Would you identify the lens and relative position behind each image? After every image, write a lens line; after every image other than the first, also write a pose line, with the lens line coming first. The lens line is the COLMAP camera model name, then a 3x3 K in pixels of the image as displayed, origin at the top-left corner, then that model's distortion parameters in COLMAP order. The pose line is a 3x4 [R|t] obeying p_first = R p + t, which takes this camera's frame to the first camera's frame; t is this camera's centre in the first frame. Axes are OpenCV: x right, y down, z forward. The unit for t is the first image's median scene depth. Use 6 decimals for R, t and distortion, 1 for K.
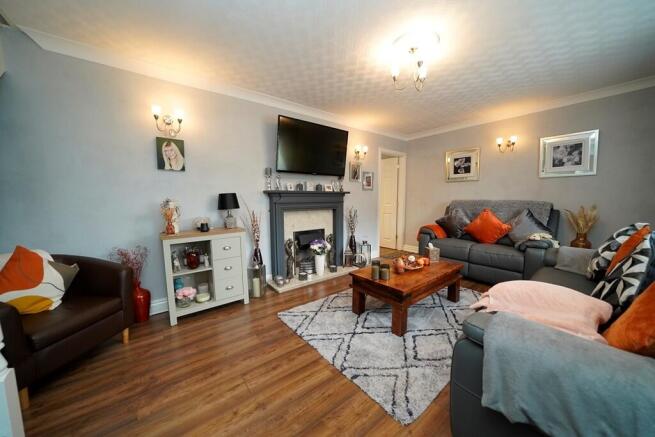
lens RADIAL K [[227.6, 0, 326.3], [0, 227.6, 215.3], [0, 0, 1]] dist [-0.023473, 0.001293]
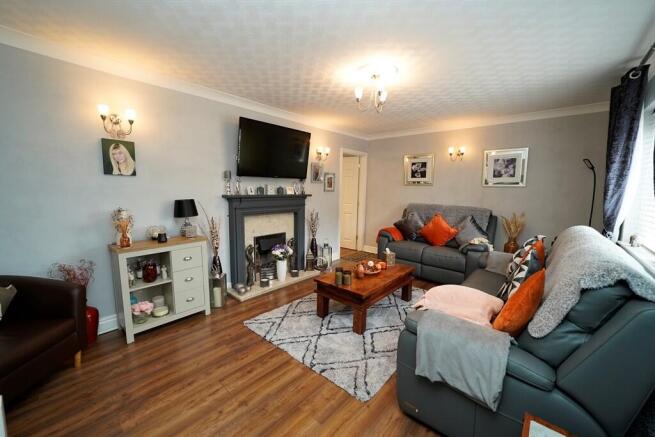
lens RADIAL K [[258.0, 0, 325.0], [0, 258.0, 215.6], [0, 0, 1]] dist [-0.007714, 0.000412]
pose [[0.983981, 0.001845, 0.178266, -0.062011], [-0.007439, 0.999500, 0.030718, -0.077462], [-0.178121, -0.031552, 0.983503, -0.175253]]
